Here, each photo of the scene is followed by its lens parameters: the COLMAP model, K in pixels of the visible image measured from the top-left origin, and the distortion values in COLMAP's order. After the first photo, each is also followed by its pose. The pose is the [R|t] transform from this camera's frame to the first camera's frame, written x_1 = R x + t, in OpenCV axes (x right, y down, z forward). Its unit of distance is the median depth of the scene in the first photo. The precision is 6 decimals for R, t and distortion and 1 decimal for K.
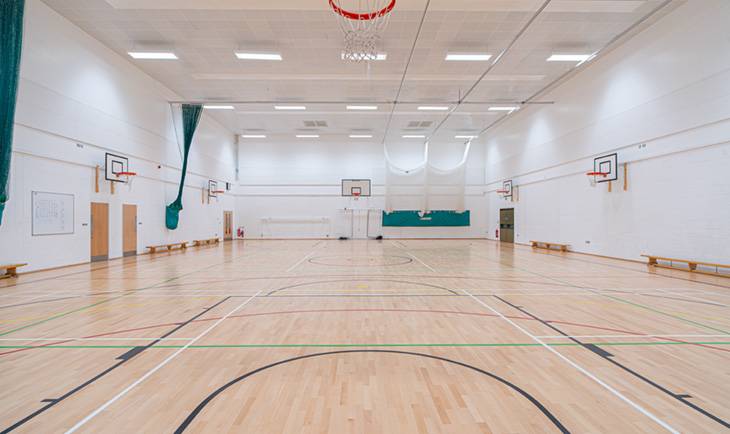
lens RADIAL K [[373.7, 0, 364.8], [0, 373.7, 218.7], [0, 0, 1]] dist [-0.002939, -0.000923]
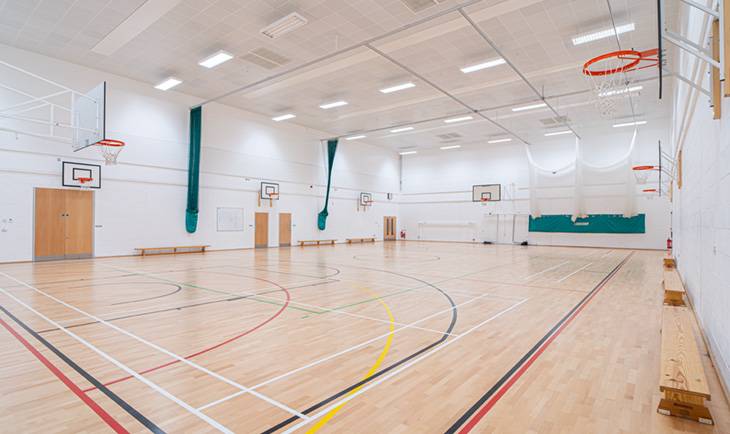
lens RADIAL K [[373.7, 0, 369.6], [0, 373.7, 217.9], [0, 0, 1]] dist [-0.002939, -0.000923]
pose [[0.778174, -0.002673, -0.628043, 0.367211], [-0.005769, 0.999918, -0.011404, -0.001371], [0.628023, 0.012497, 0.778095, 0.009719]]
